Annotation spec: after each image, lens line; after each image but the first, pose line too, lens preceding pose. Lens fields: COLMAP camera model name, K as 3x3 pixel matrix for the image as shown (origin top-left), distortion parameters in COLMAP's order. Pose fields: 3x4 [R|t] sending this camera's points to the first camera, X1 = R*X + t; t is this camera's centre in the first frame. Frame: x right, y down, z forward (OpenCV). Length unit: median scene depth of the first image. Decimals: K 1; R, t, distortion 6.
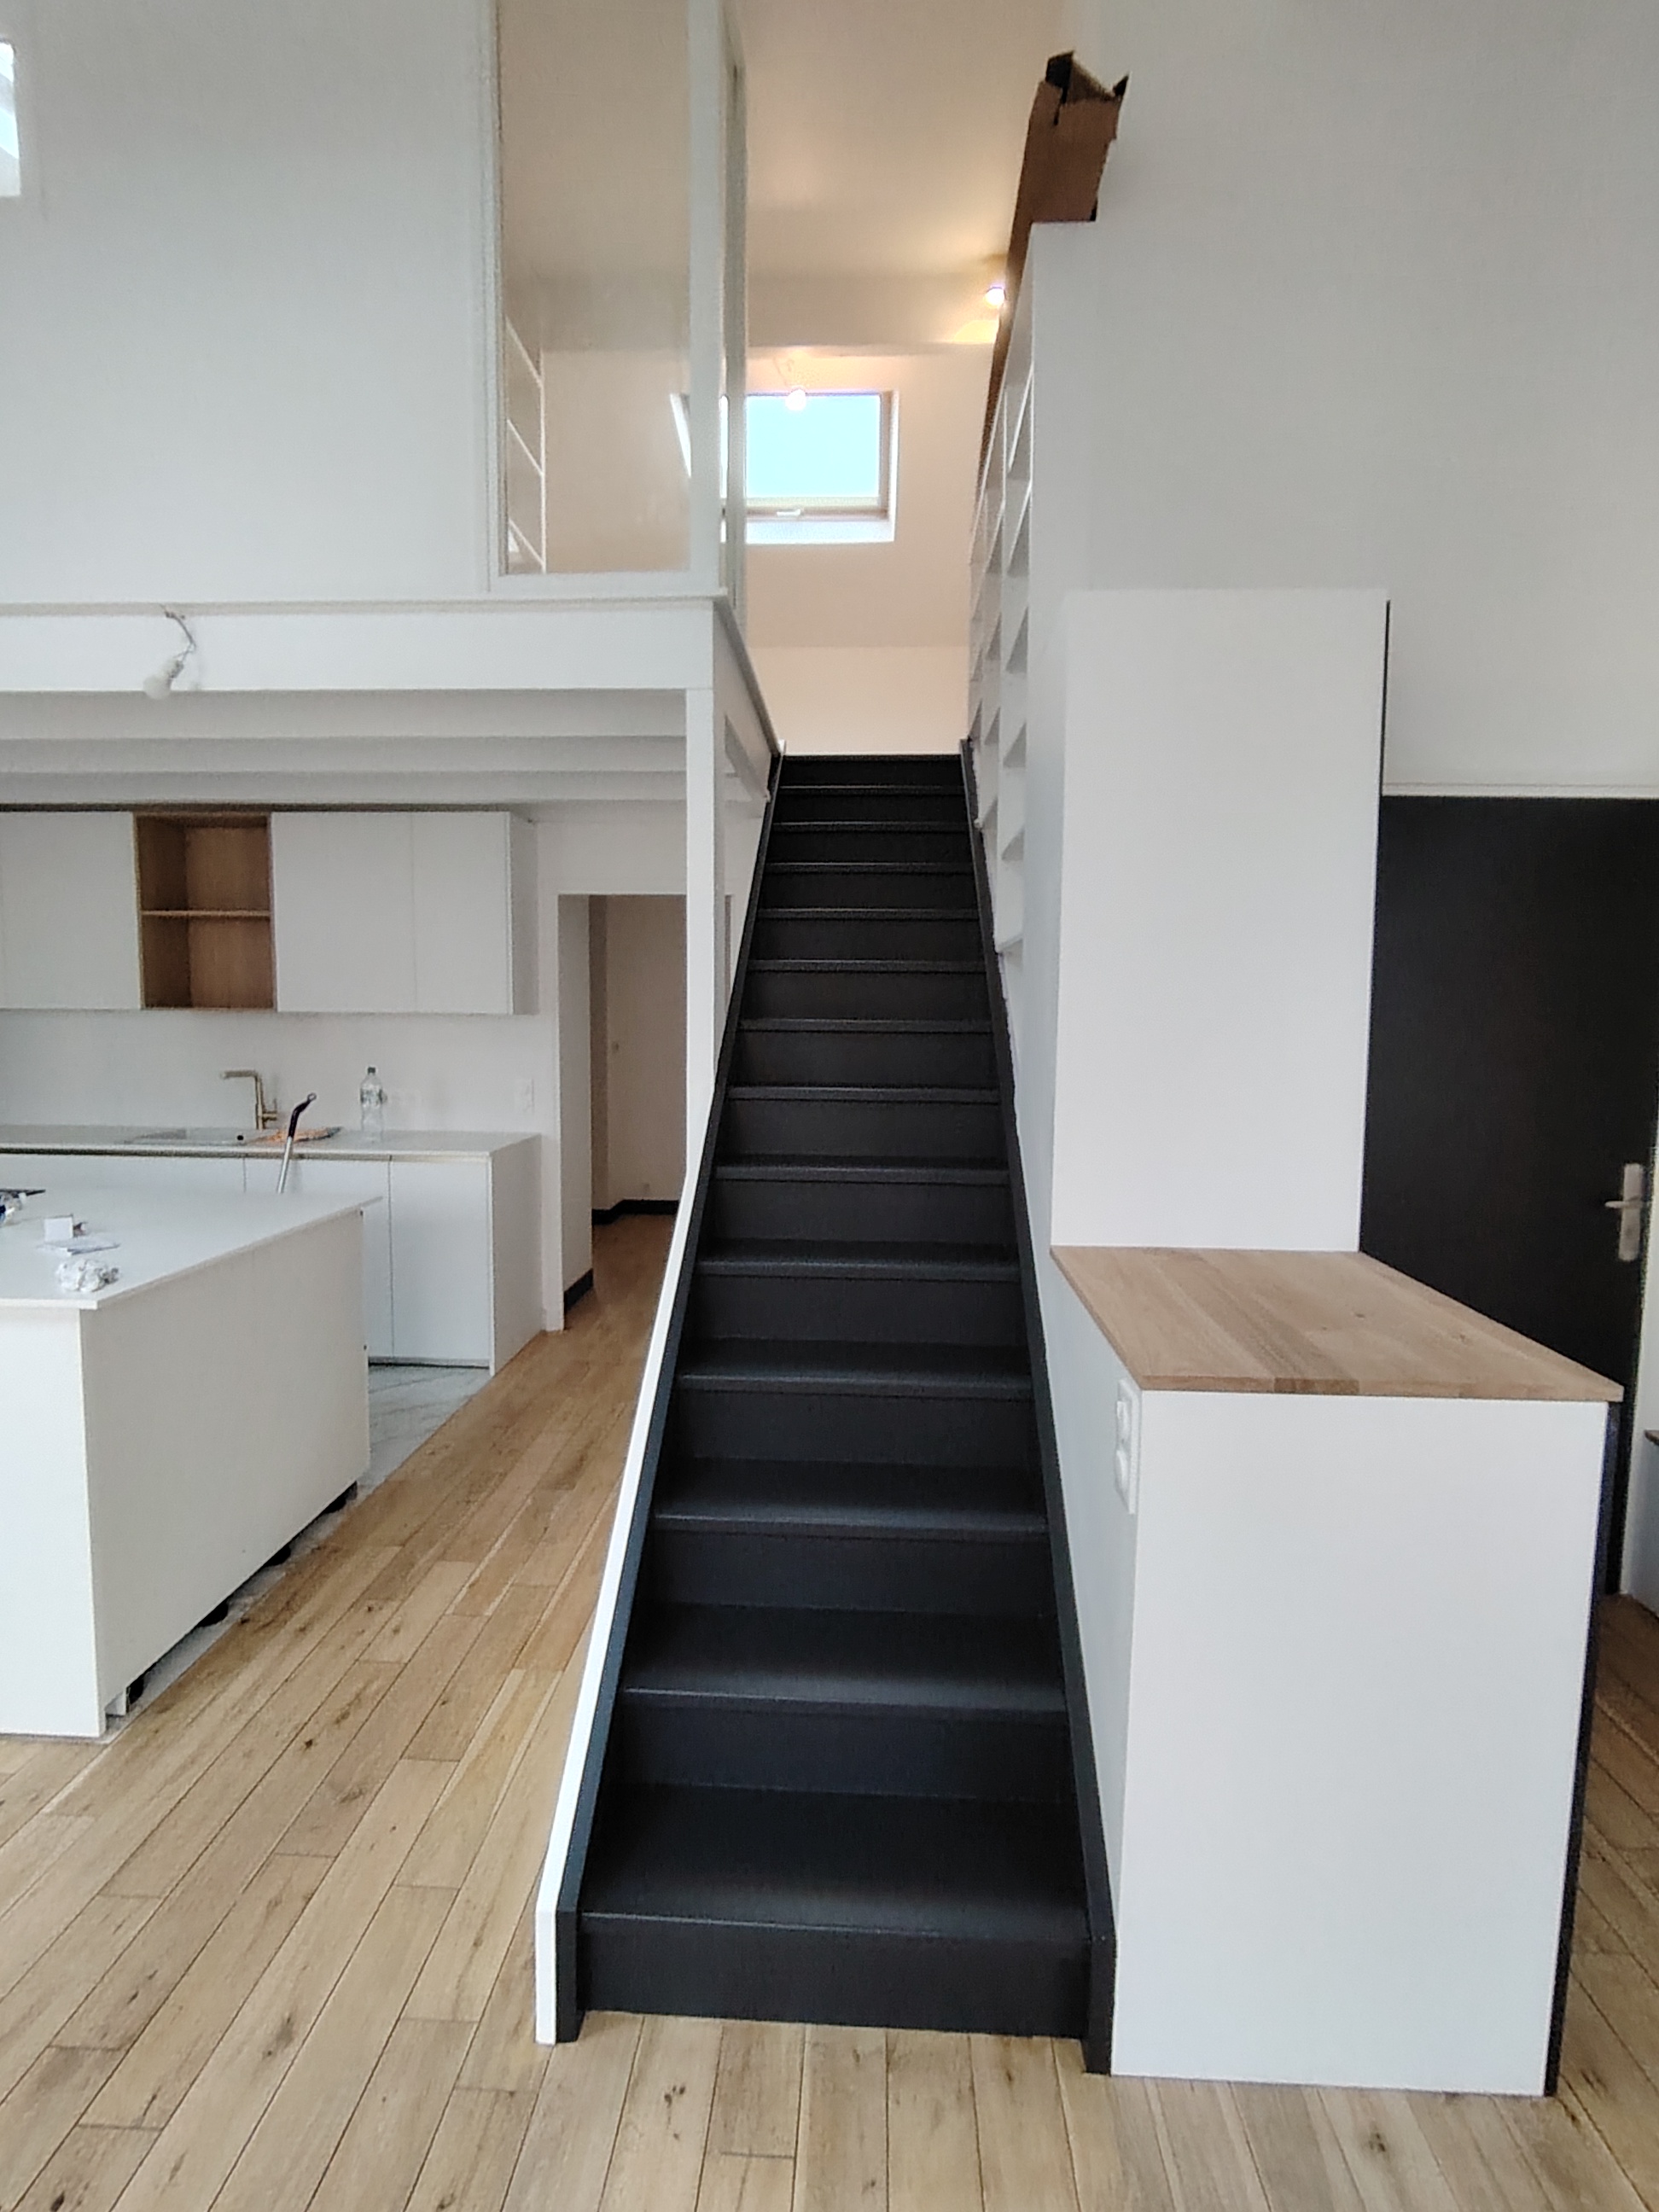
lens RADIAL K [[1070.3, 0, 840.2], [0, 1070.3, 1096.1], [0, 0, 1]] dist [-0.005986, -0.000478]
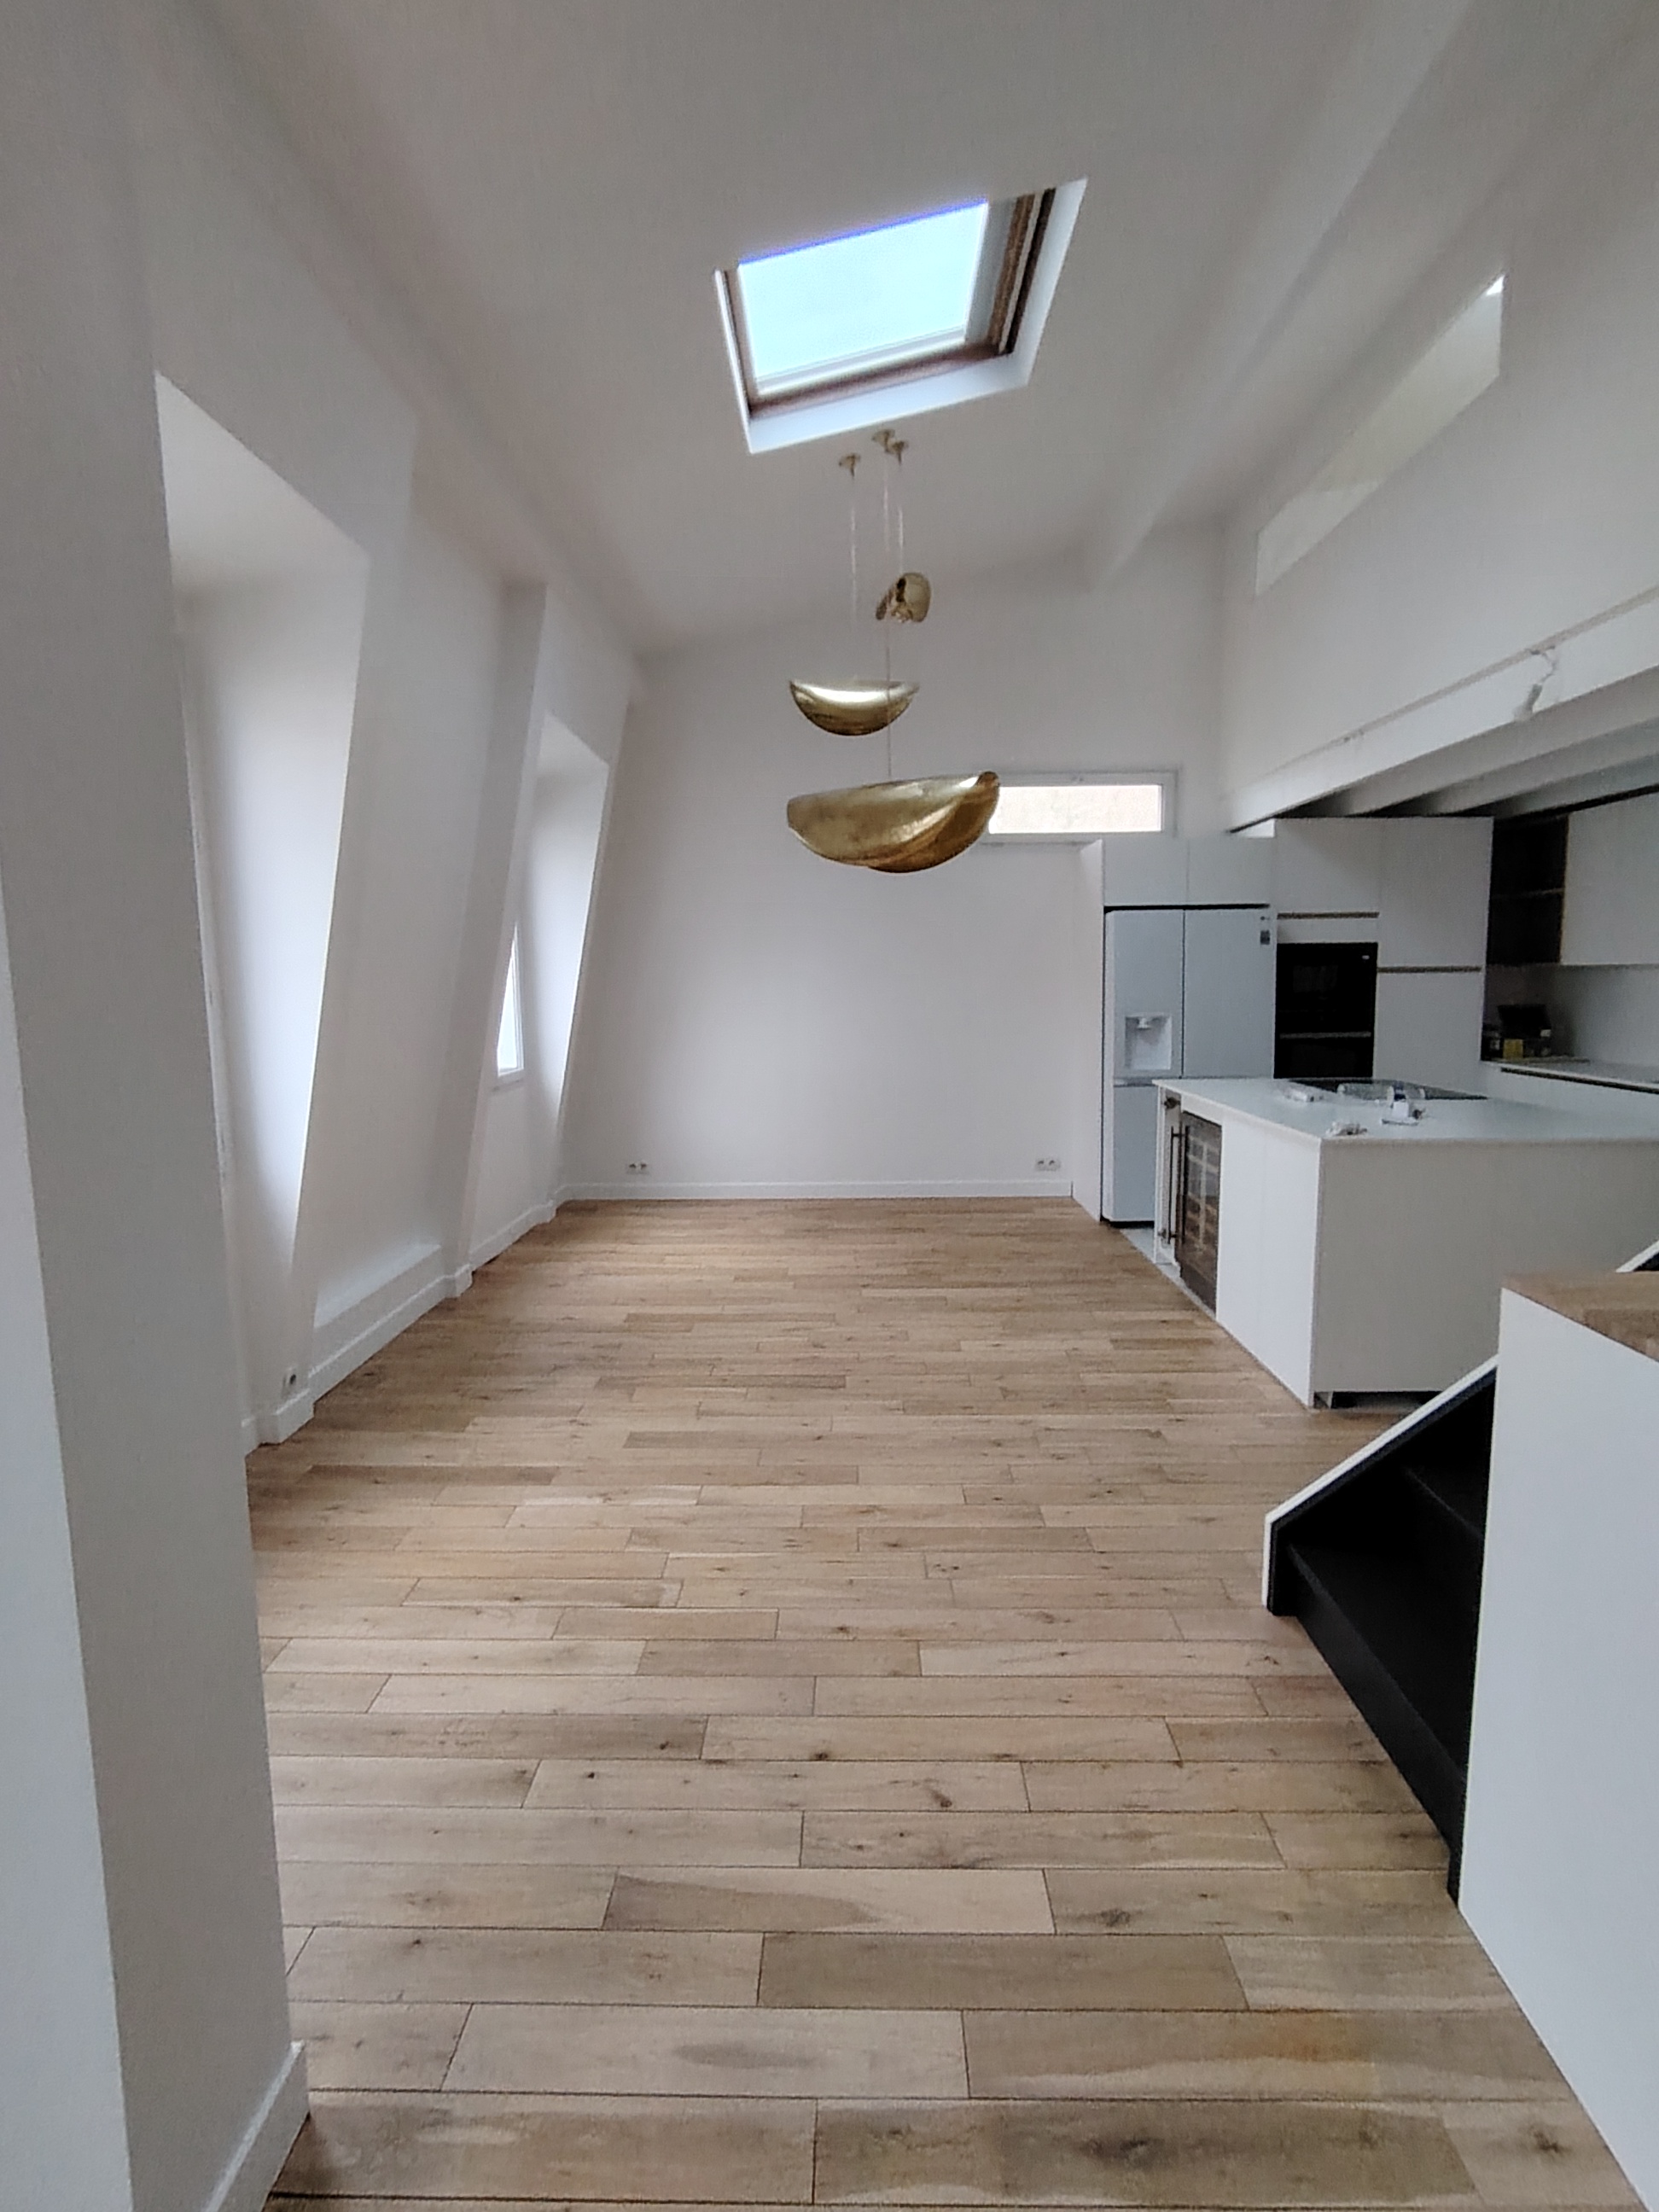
lens RADIAL K [[1088.7, 0, 827.5], [0, 1088.7, 1131.6], [0, 0, 1]] dist [-0.001732, -0.021995]
pose [[0.015482, 0.131798, -0.991156, 0.666375], [-0.063116, 0.989426, 0.130582, 0.005453], [0.997886, 0.060537, 0.023637, 0.136800]]
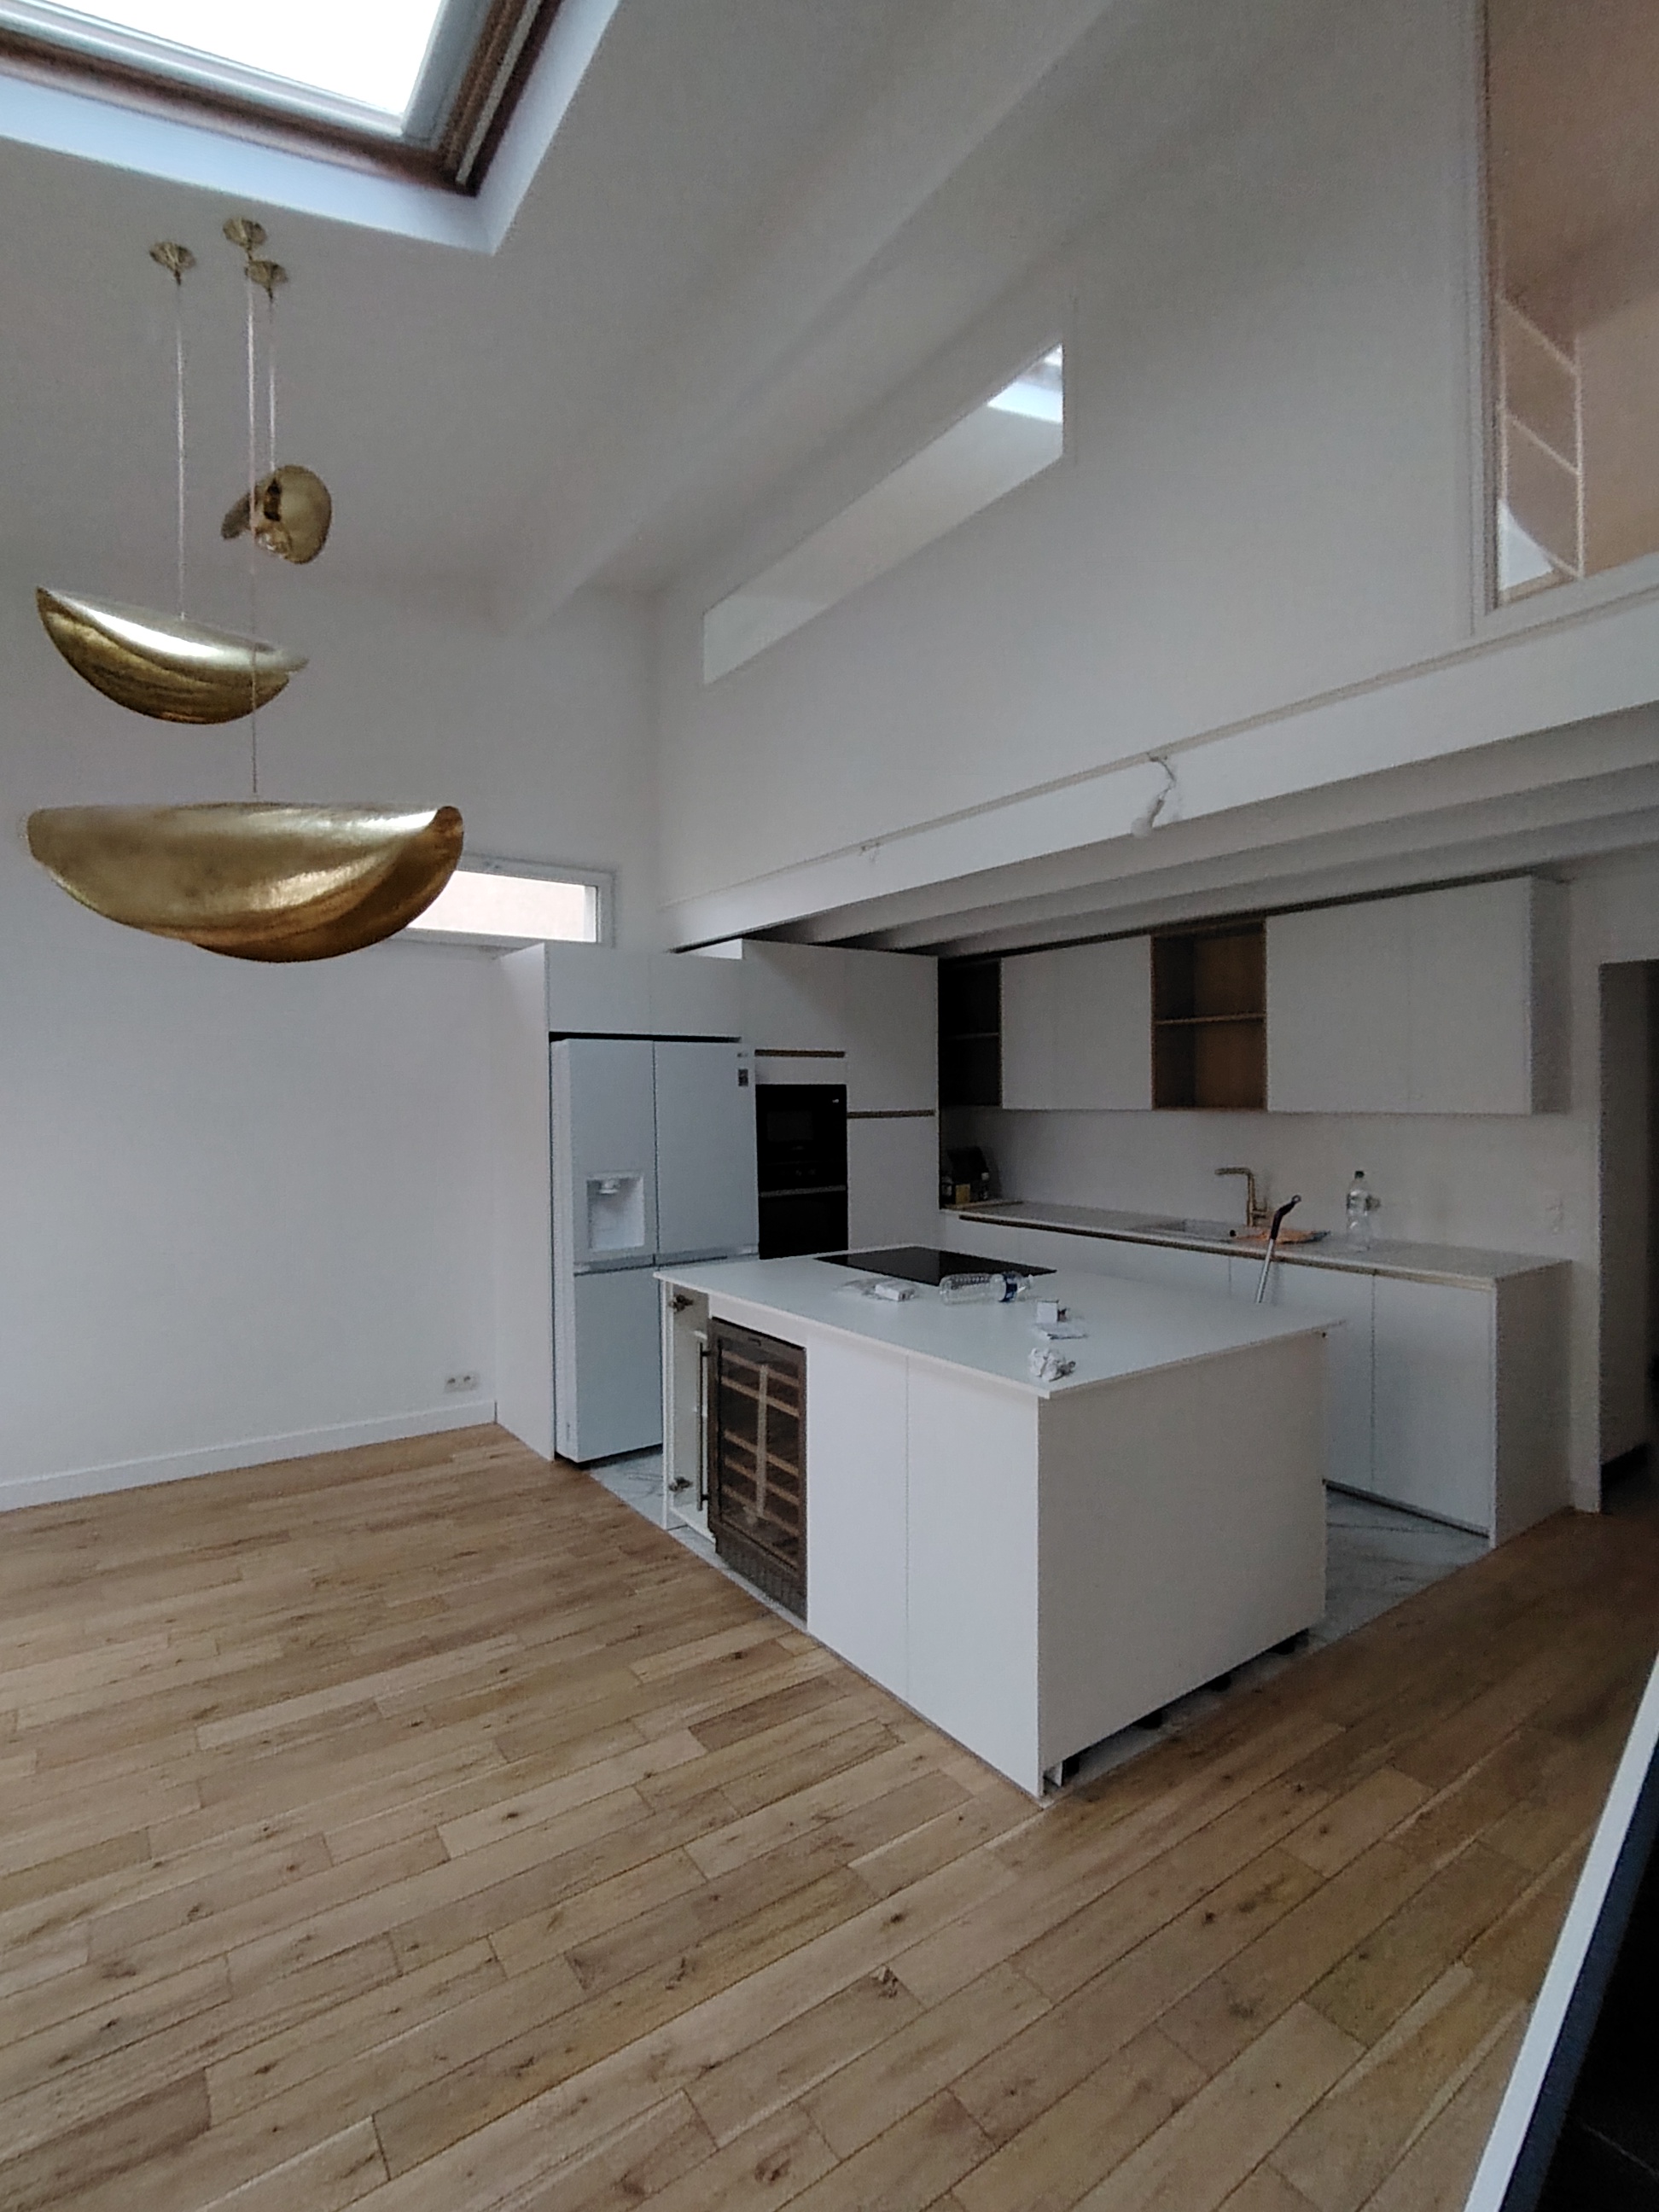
lens RADIAL K [[1070.3, 0, 840.2], [0, 1070.3, 1096.1], [0, 0, 1]] dist [-0.005986, -0.000478]
pose [[0.612178, -0.011700, -0.790633, 0.034274], [-0.047438, 0.997546, -0.051493, -0.031979], [0.789295, 0.069030, 0.610121, 0.092897]]
